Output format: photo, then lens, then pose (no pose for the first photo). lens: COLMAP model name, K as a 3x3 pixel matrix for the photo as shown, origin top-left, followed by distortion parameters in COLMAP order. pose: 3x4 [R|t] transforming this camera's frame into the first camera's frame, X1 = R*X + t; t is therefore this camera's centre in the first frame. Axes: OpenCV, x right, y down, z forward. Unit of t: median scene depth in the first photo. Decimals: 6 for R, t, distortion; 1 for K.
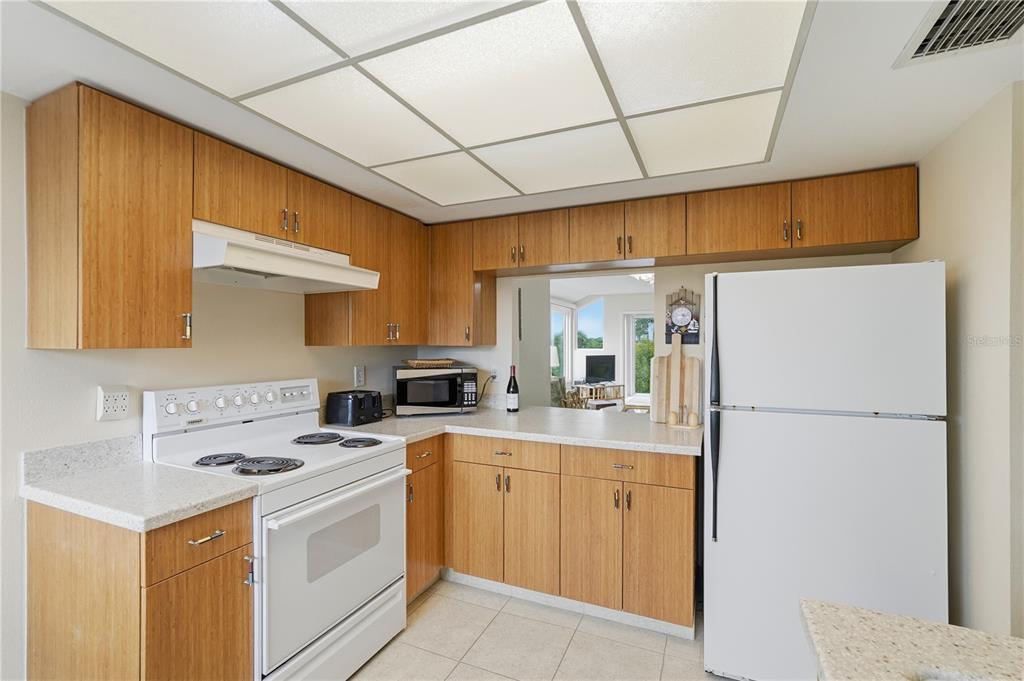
lens RADIAL K [[458.4, 0, 513.5], [0, 458.4, 345.8], [0, 0, 1]] dist [-0.009302, 0.001759]
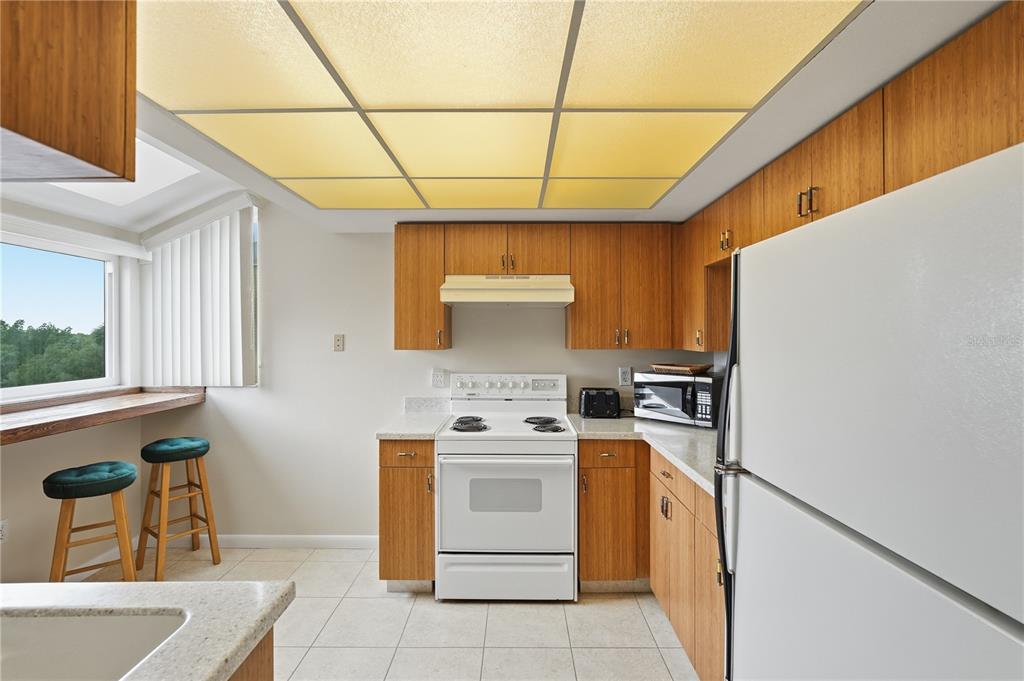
lens RADIAL K [[458.4, 0, 511.5], [0, 458.4, 338.2], [0, 0, 1]] dist [-0.009302, 0.001759]
pose [[0.402831, 0.001152, -0.915274, 0.713974], [-0.007258, 0.999972, -0.001936, -0.027384], [0.915246, 0.007423, 0.402828, 0.384885]]
